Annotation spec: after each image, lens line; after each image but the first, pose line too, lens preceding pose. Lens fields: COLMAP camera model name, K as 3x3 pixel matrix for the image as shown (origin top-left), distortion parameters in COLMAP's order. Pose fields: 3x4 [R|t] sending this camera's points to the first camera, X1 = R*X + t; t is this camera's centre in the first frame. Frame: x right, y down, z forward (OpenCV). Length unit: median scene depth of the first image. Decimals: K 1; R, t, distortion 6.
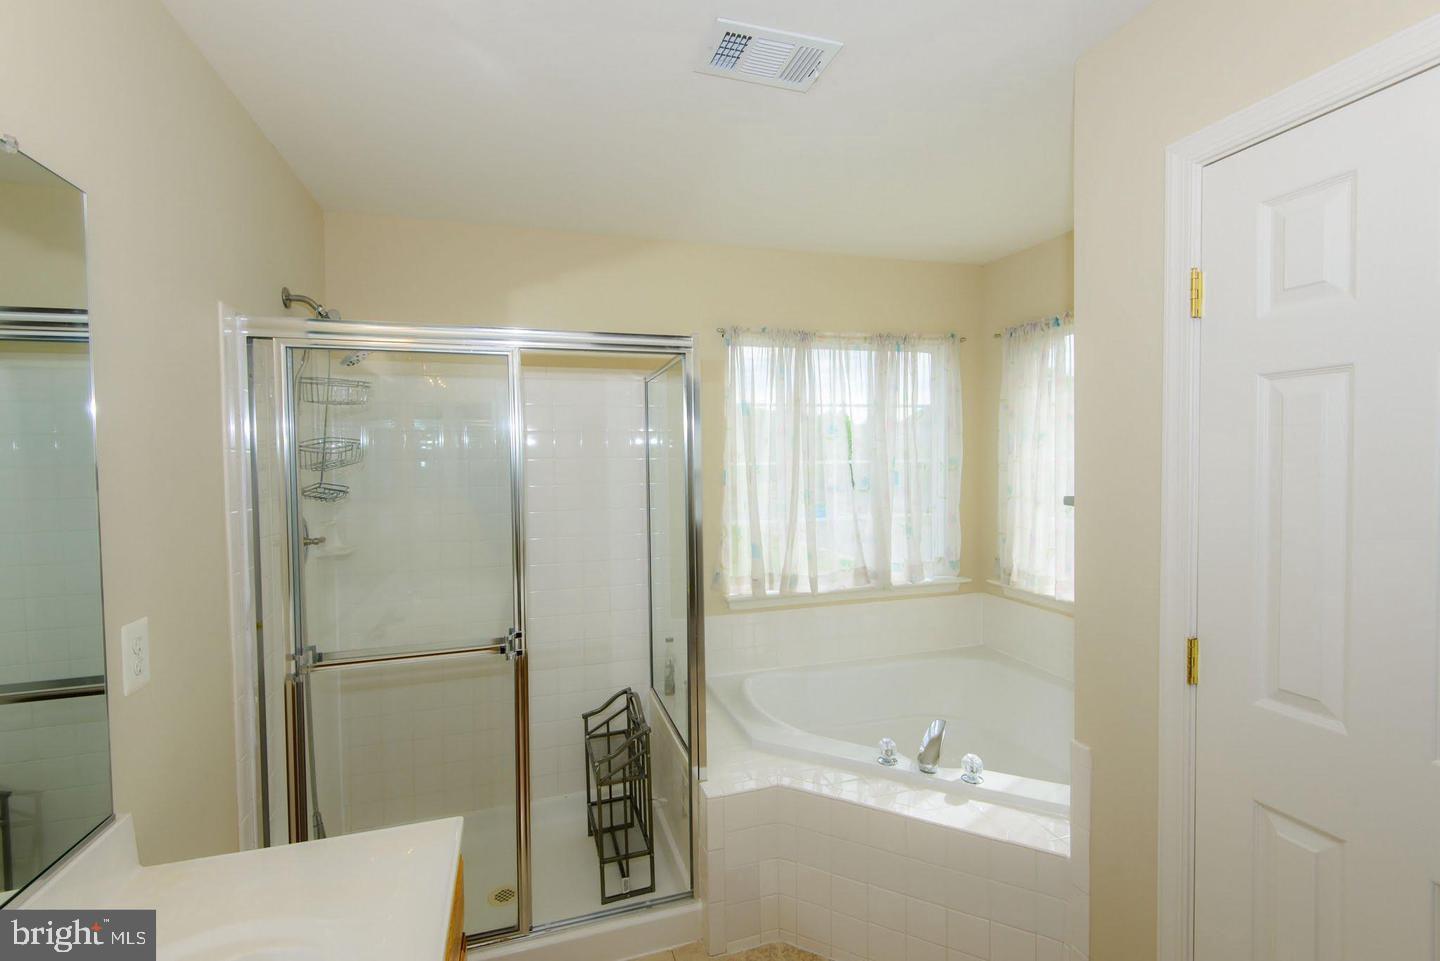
lens RADIAL K [[634.4, 0, 740.9], [0, 634.4, 479.3], [0, 0, 1]] dist [-0.000561, -0.000191]
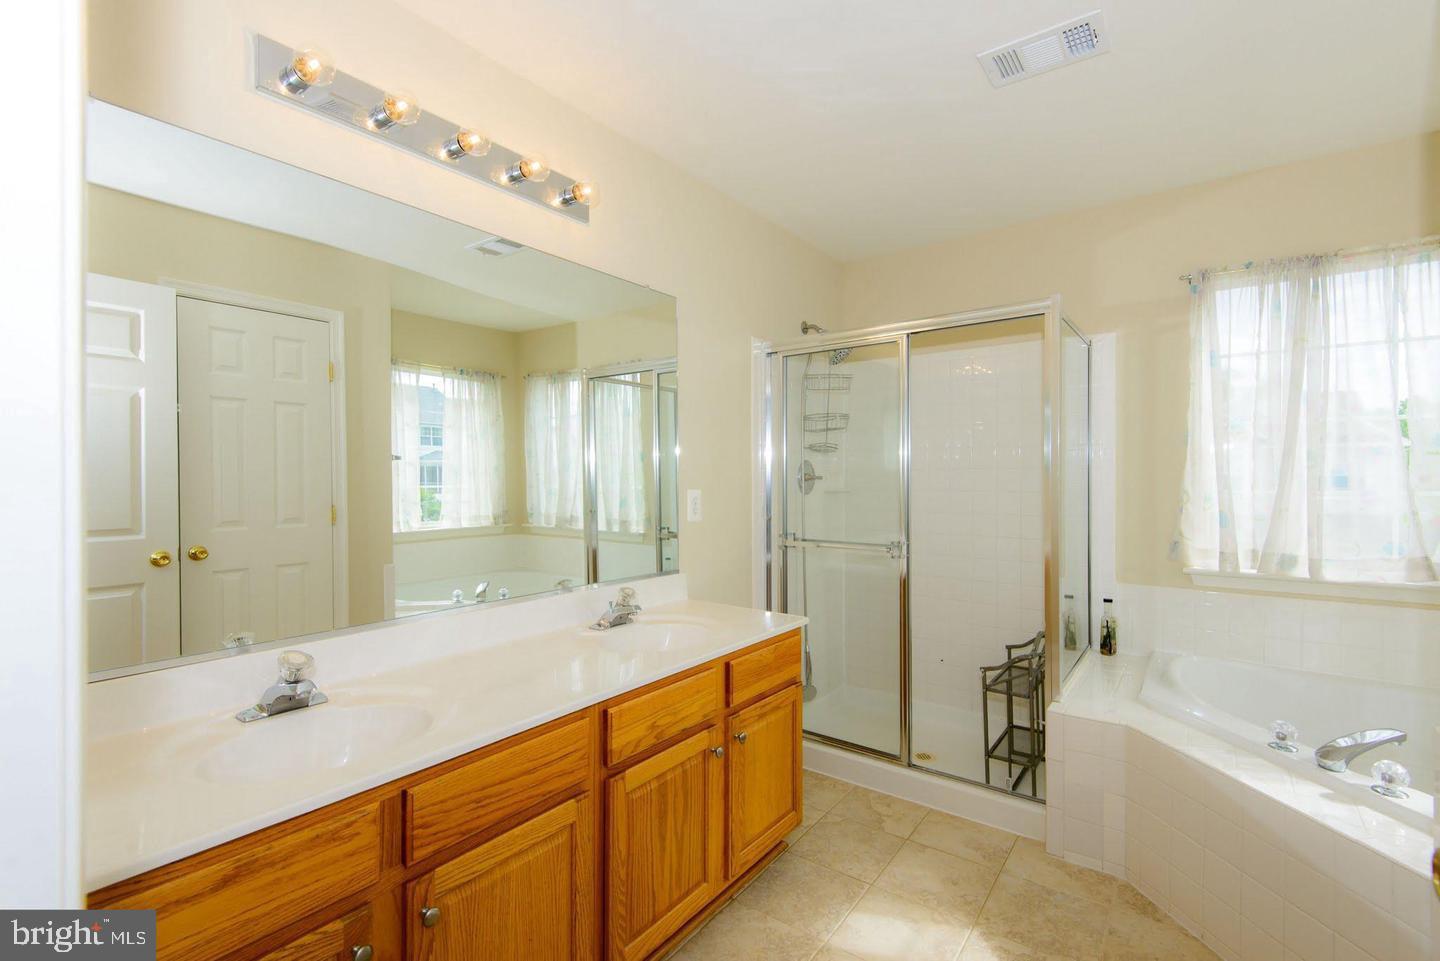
lens RADIAL K [[634.4, 0, 740.9], [0, 634.4, 479.3], [0, 0, 1]] dist [-0.000561, -0.000191]
pose [[0.604312, 0.014808, -0.796610, 0.333146], [-0.018262, 0.999822, 0.004731, 0.066944], [0.796538, 0.011689, 0.604475, -0.071824]]
